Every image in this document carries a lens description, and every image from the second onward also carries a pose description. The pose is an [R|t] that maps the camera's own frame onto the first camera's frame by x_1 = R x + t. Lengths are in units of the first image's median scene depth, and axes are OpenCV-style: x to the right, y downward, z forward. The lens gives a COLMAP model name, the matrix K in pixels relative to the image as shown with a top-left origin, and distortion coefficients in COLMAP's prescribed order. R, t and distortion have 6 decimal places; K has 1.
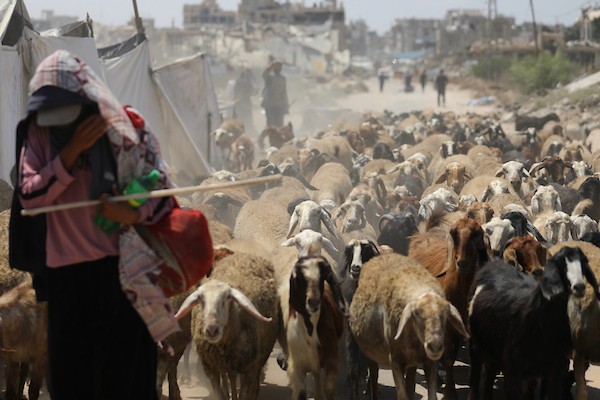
lens RADIAL K [[4035.6, 0, 289.6], [0, 4035.6, 121.9], [0, 0, 1]] dist [0.730077, 0.000000]
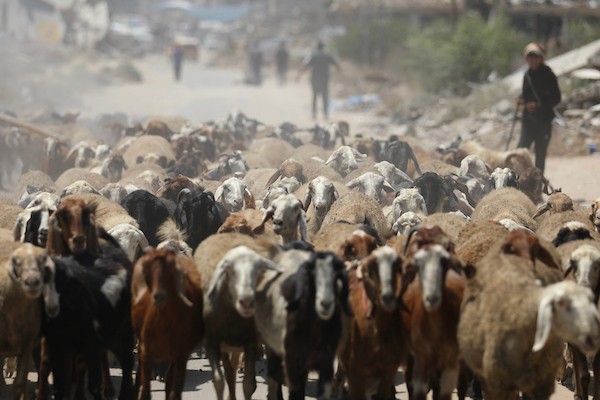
lens RADIAL K [[4035.6, 0, 282.2], [0, 4035.6, 148.8], [0, 0, 1]] dist [0.730077, 0.000000]
pose [[0.996185, 0.017507, 0.085491, -0.007672], [-0.018067, 0.999820, 0.005781, -0.001972], [-0.085375, -0.007303, 0.996322, 0.463416]]
